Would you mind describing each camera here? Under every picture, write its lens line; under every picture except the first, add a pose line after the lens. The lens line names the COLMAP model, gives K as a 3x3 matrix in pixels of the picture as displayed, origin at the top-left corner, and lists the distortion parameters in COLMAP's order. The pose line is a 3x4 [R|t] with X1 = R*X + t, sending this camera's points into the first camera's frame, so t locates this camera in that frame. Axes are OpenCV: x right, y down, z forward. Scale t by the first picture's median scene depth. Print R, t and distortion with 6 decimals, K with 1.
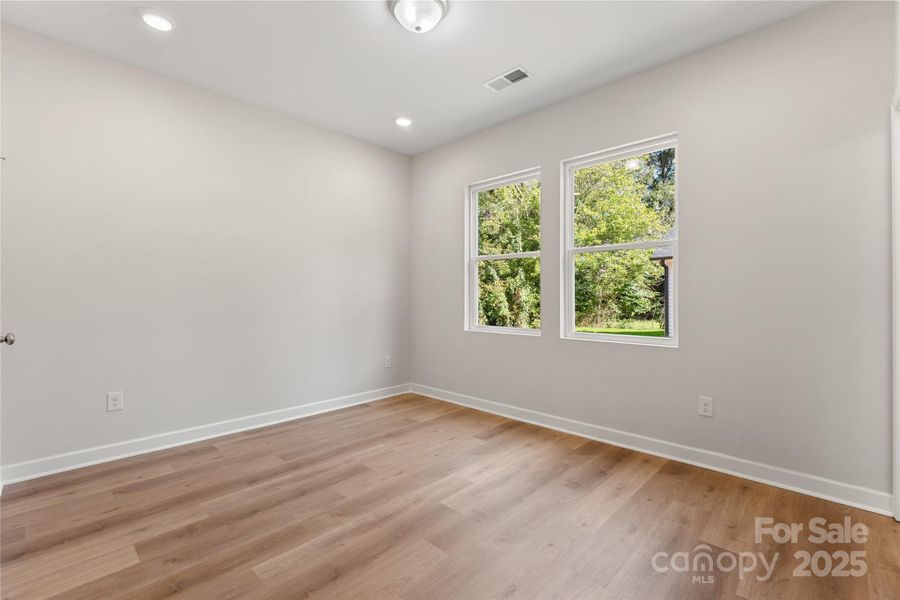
lens RADIAL K [[369.6, 0, 449.0], [0, 369.6, 297.1], [0, 0, 1]] dist [-0.001521, -0.000218]
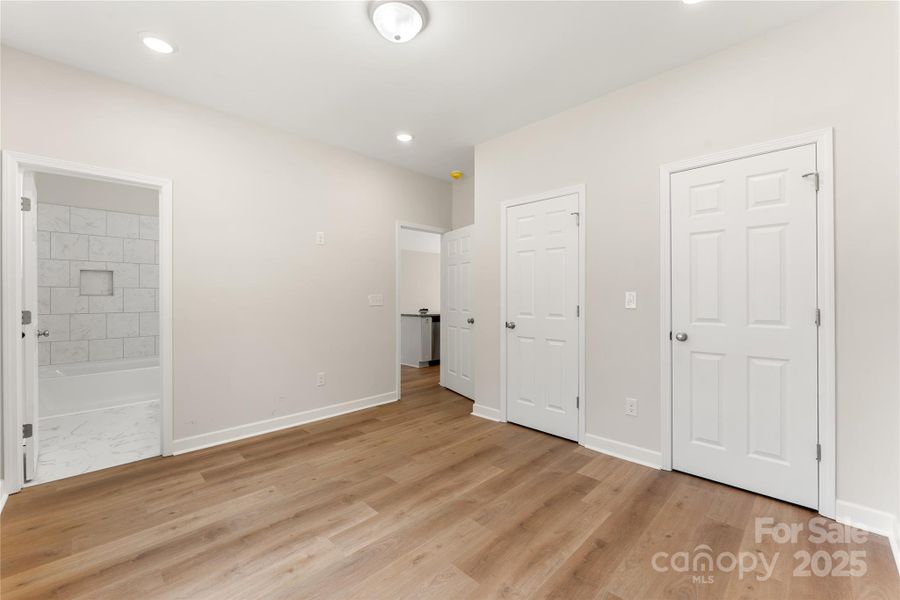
lens RADIAL K [[369.6, 0, 449.0], [0, 369.6, 297.1], [0, 0, 1]] dist [-0.001521, -0.000218]
pose [[-0.999433, 0.003731, 0.033459, -0.268388], [0.004016, 0.999956, 0.008446, -0.052712], [-0.033426, 0.008575, -0.999404, 2.100619]]
